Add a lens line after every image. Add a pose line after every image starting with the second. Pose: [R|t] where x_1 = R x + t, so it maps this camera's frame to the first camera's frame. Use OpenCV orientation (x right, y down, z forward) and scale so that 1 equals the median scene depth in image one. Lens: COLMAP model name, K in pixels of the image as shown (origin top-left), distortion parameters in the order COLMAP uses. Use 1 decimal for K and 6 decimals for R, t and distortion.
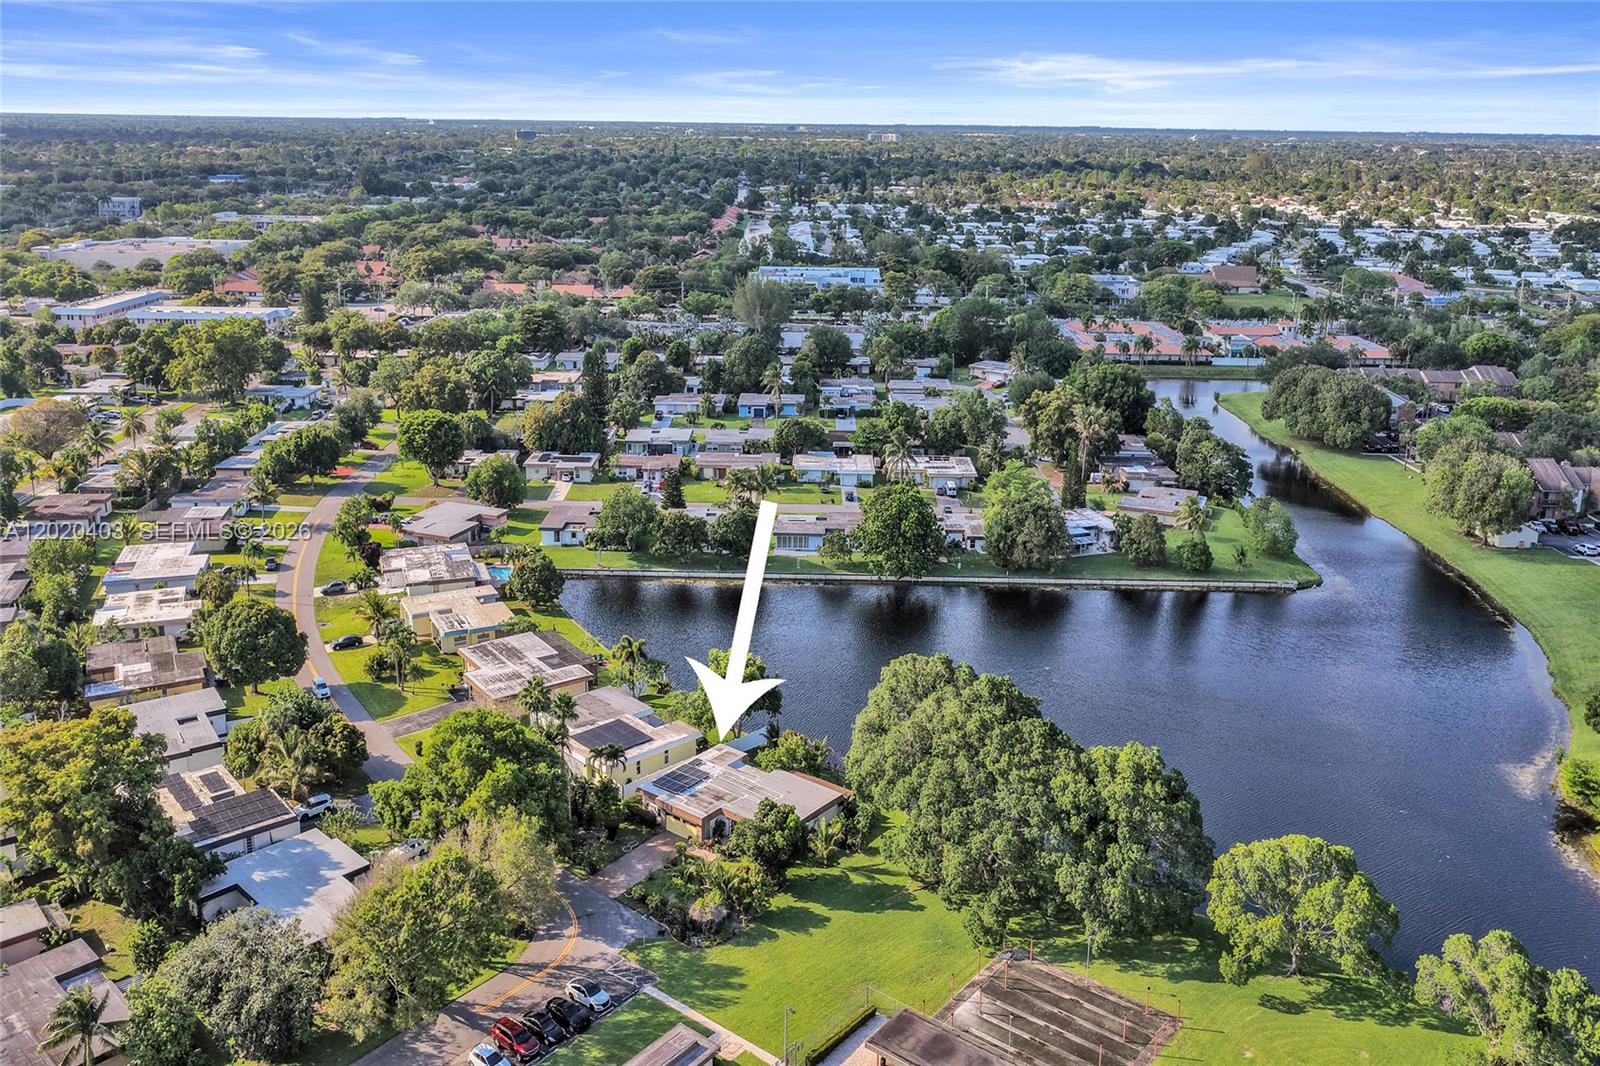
lens RADIAL K [[1292.9, 0, 806.1], [0, 1292.9, 552.2], [0, 0, 1]] dist [-0.006653, 0.002596]
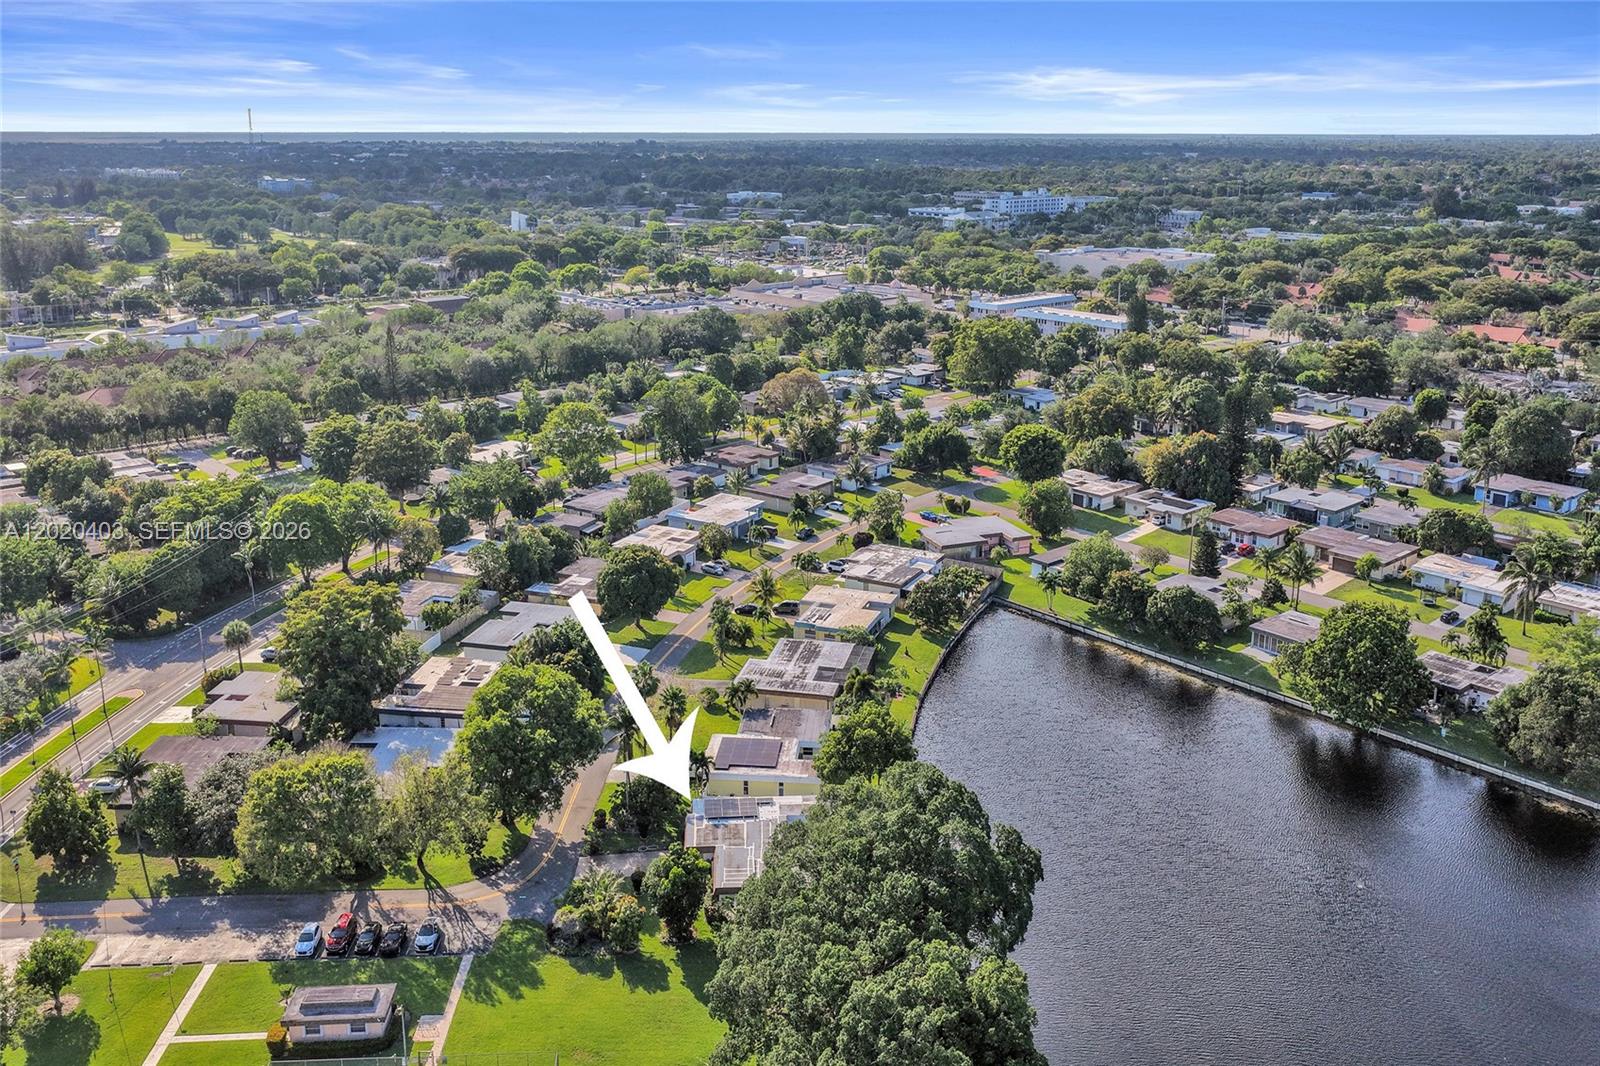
lens RADIAL K [[1292.9, 0, 806.1], [0, 1292.9, 552.2], [0, 0, 1]] dist [-0.006653, 0.002596]
pose [[0.667960, 0.217536, -0.711694, 0.549488], [-0.229438, 0.969936, 0.081131, -0.095446], [0.707946, 0.109097, 0.697789, 0.320480]]
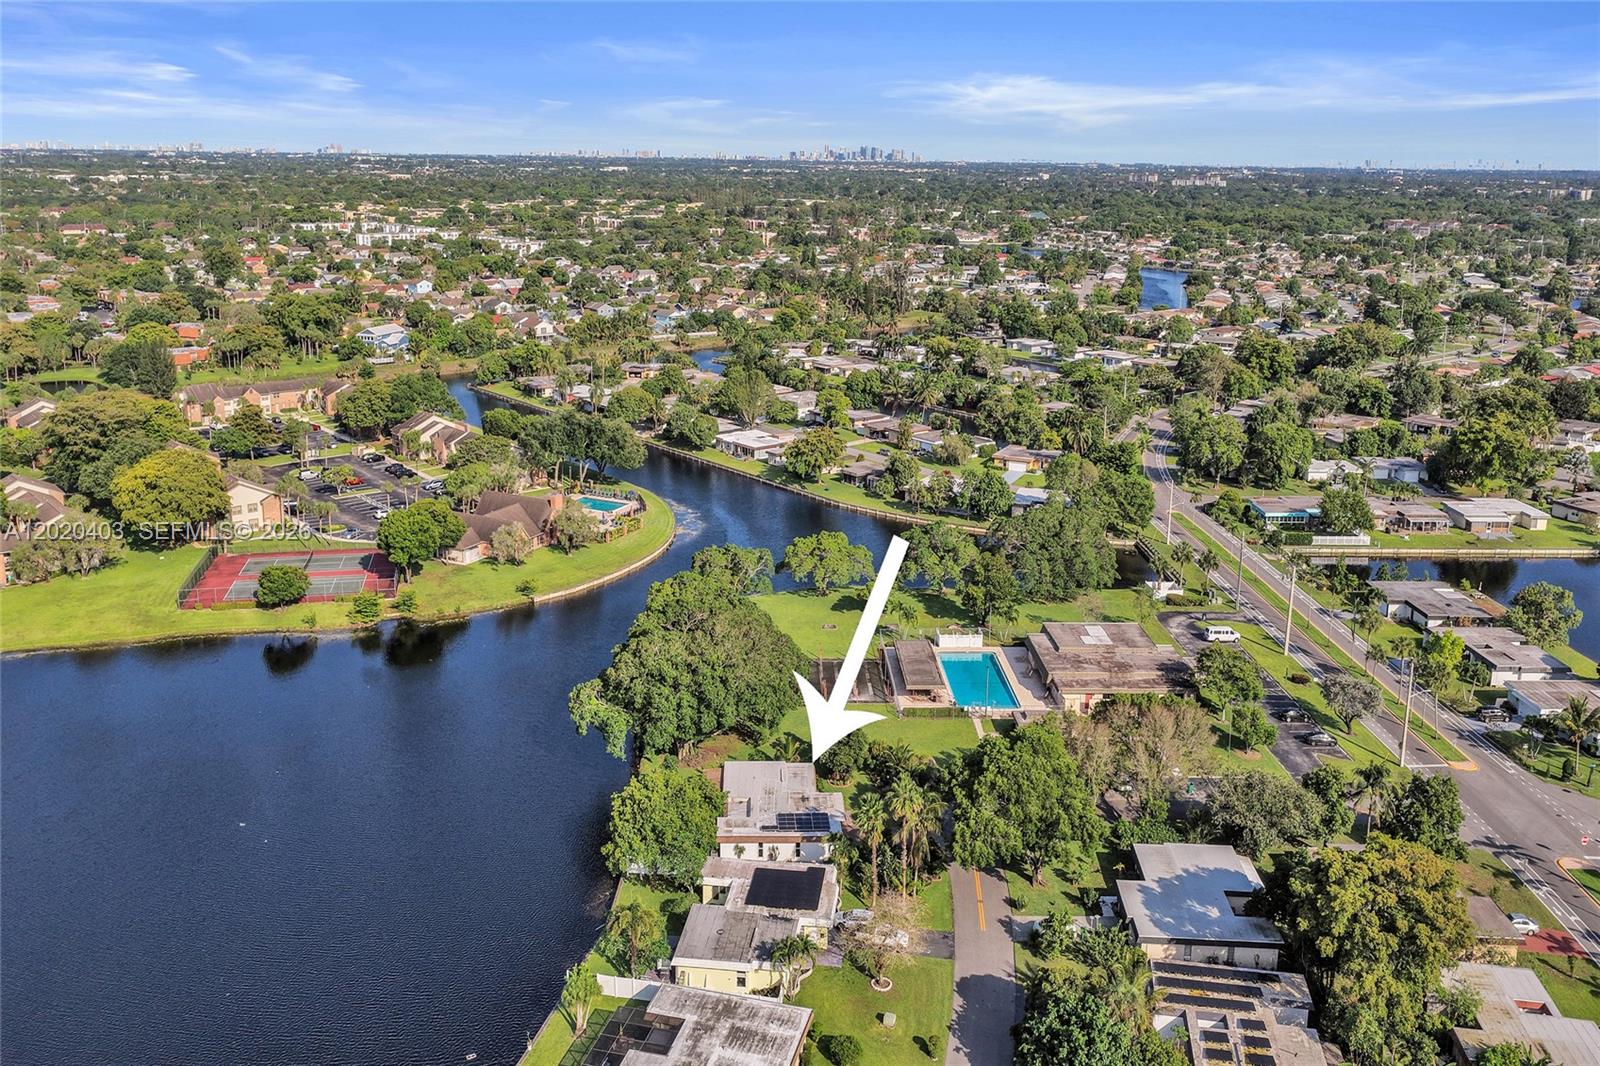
lens RADIAL K [[1268.8, 0, 792.8], [0, 1268.8, 505.6], [0, 0, 1]] dist [-0.005262, -0.000201]
pose [[-0.635889, -0.220219, 0.739695, -0.713985], [0.220396, 0.866701, 0.447498, -0.447307], [-0.739642, 0.447585, -0.502591, 1.298385]]
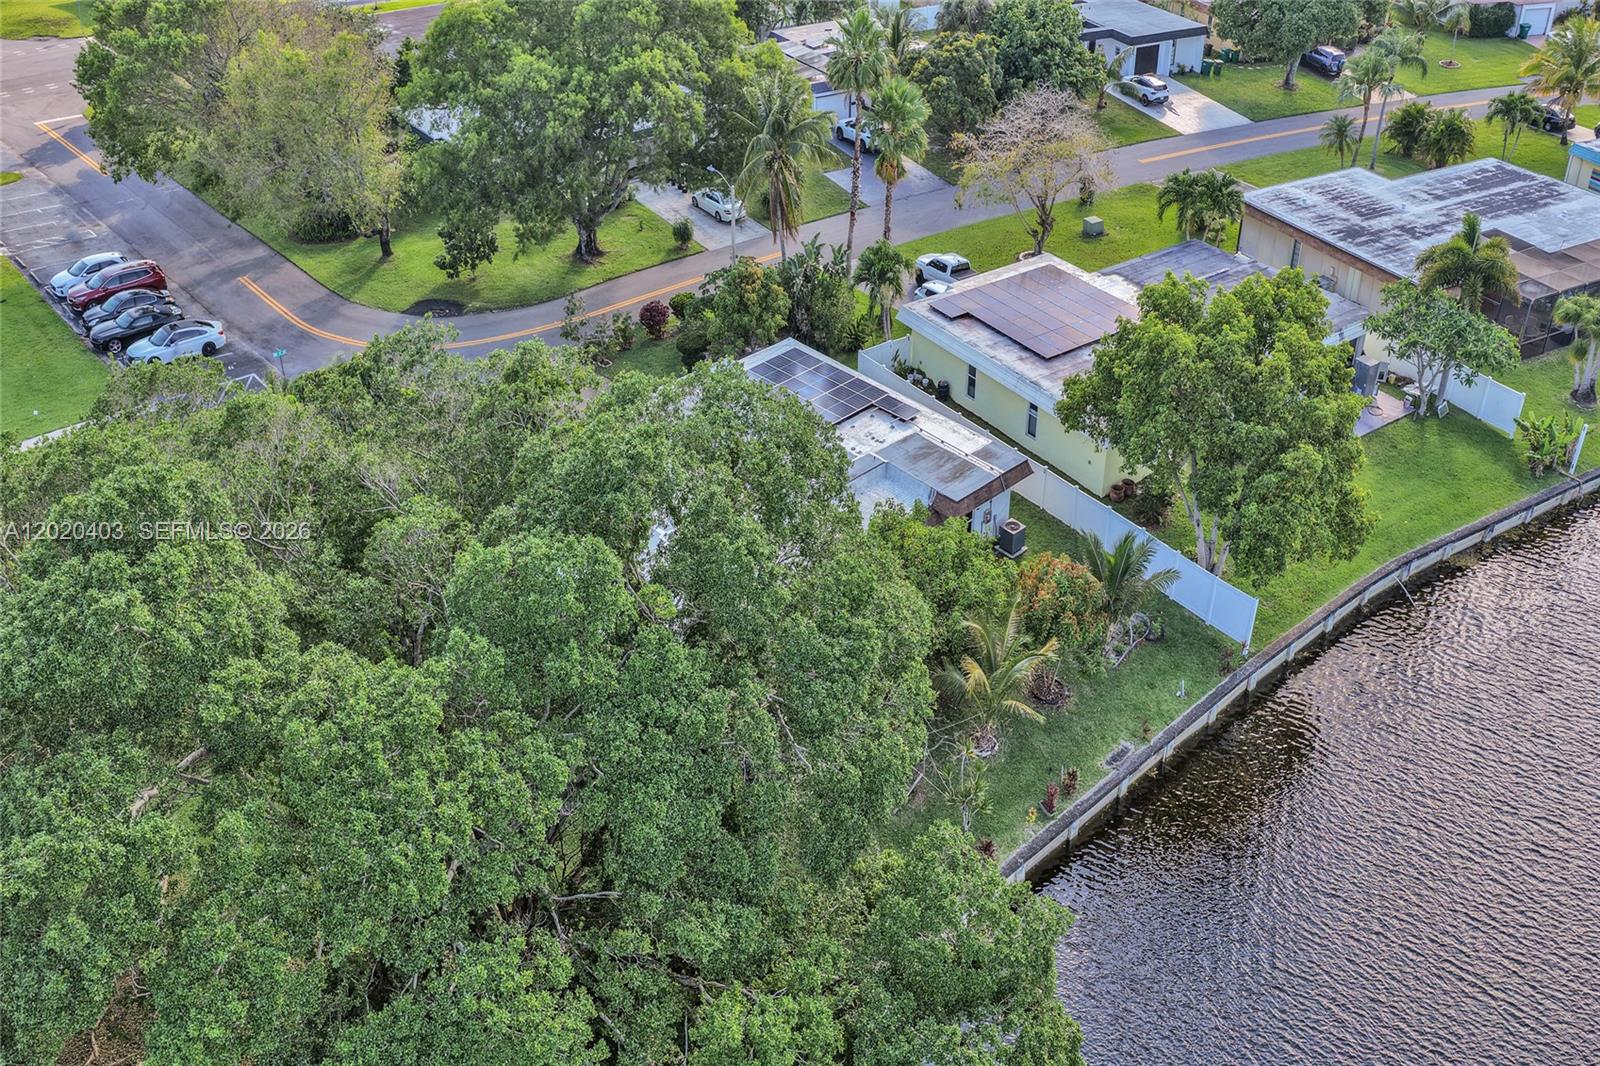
lens RADIAL K [[1247.1, 0, 800.0], [0, 1247.1, 533.0], [0, 0, 1]] dist [-0.004486, 0.013837]
pose [[-0.154488, 0.574871, -0.803528, 0.207979], [-0.314553, 0.742353, 0.591581, -0.008339], [0.936584, 0.344144, 0.066143, 0.922327]]
